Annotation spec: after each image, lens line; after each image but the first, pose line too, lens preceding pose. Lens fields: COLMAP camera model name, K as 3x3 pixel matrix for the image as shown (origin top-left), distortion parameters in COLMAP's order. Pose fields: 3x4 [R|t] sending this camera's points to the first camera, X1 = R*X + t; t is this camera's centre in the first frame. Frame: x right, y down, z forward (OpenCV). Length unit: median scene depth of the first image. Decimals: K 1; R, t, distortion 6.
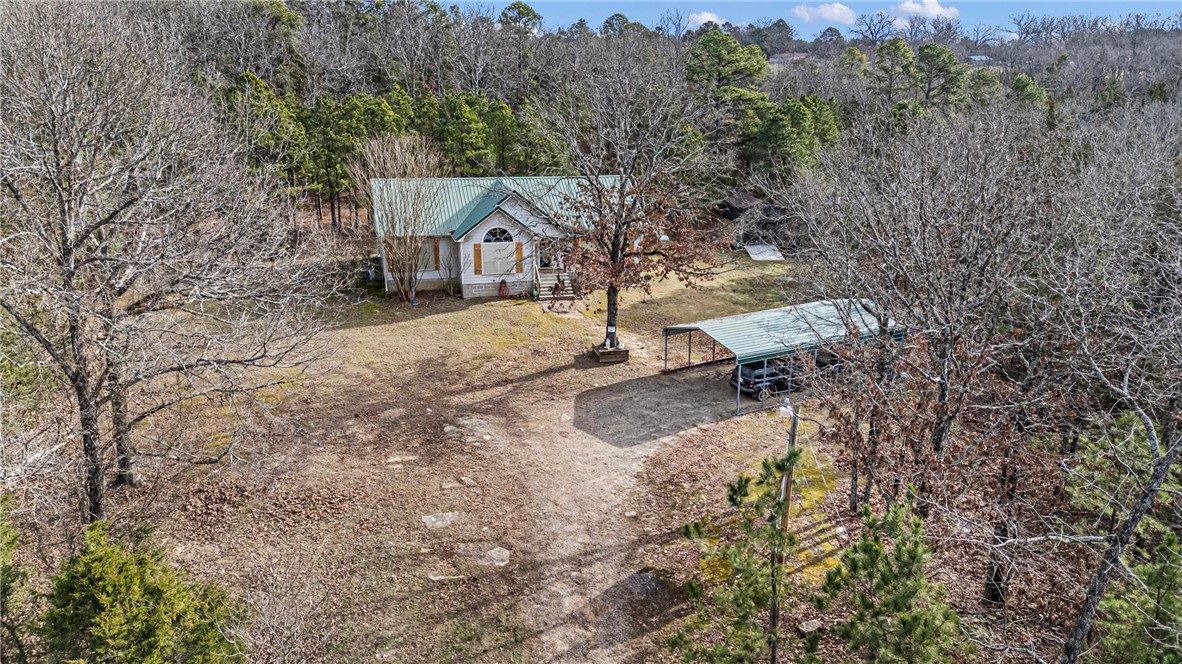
lens RADIAL K [[866.5, 0, 591.0], [0, 866.5, 332.0], [0, 0, 1]] dist [0.119251, -0.000667]
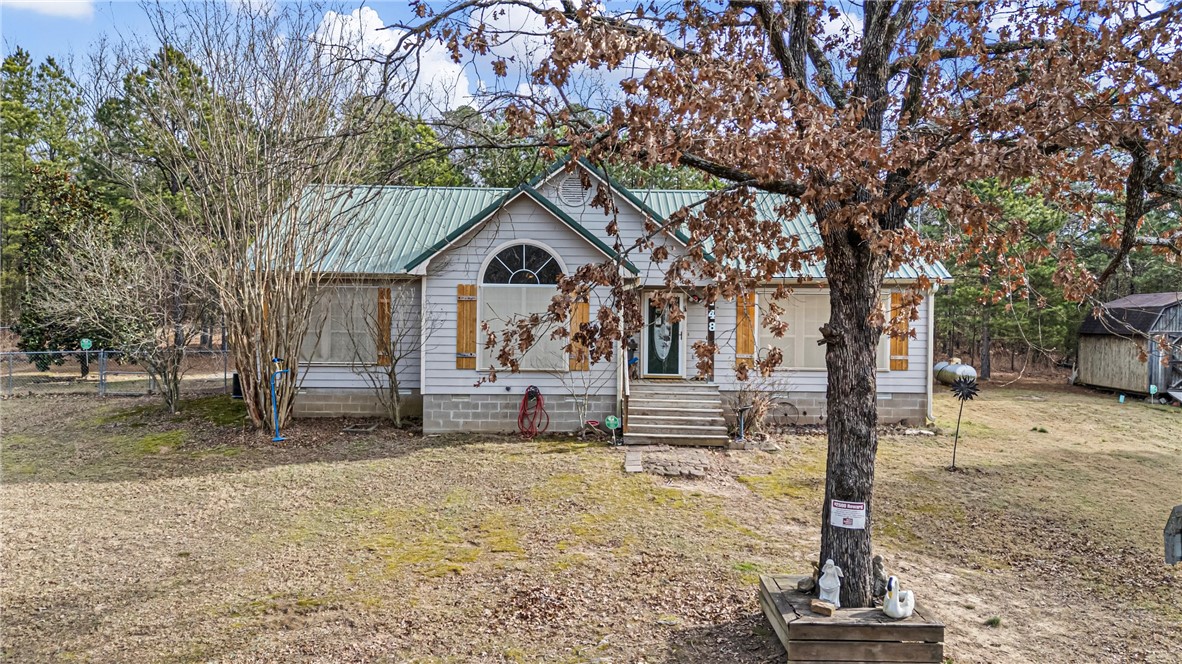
lens RADIAL K [[862.9, 0, 589.6], [0, 862.9, 339.5], [0, 0, 1]] dist [0.080730, -0.085897]
pose [[0.966255, 0.002789, -0.257574, 0.017388], [-0.072433, 0.962536, -0.261301, 0.015522], [0.247195, 0.271140, 0.930257, 0.782119]]
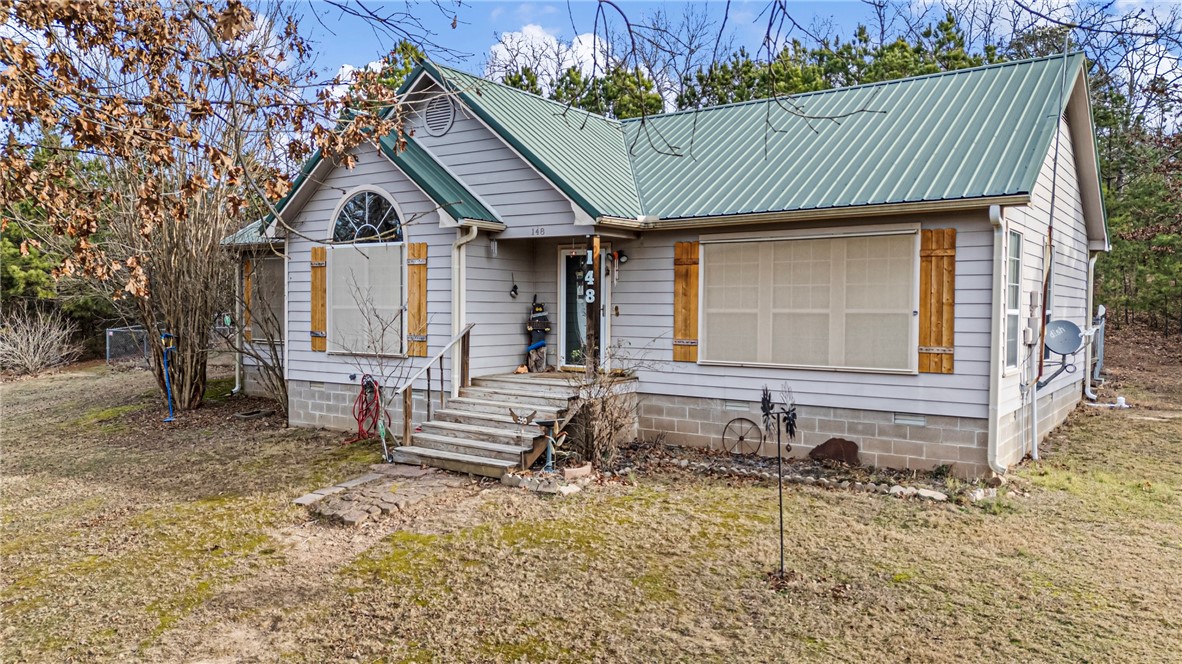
lens RADIAL K [[862.9, 0, 589.6], [0, 862.9, 339.5], [0, 0, 1]] dist [0.080730, -0.085897]
pose [[0.639520, 0.023173, -0.768425, 0.188359], [-0.216580, 0.964491, -0.151163, -0.052574], [0.737636, 0.263098, 0.621830, 1.029309]]
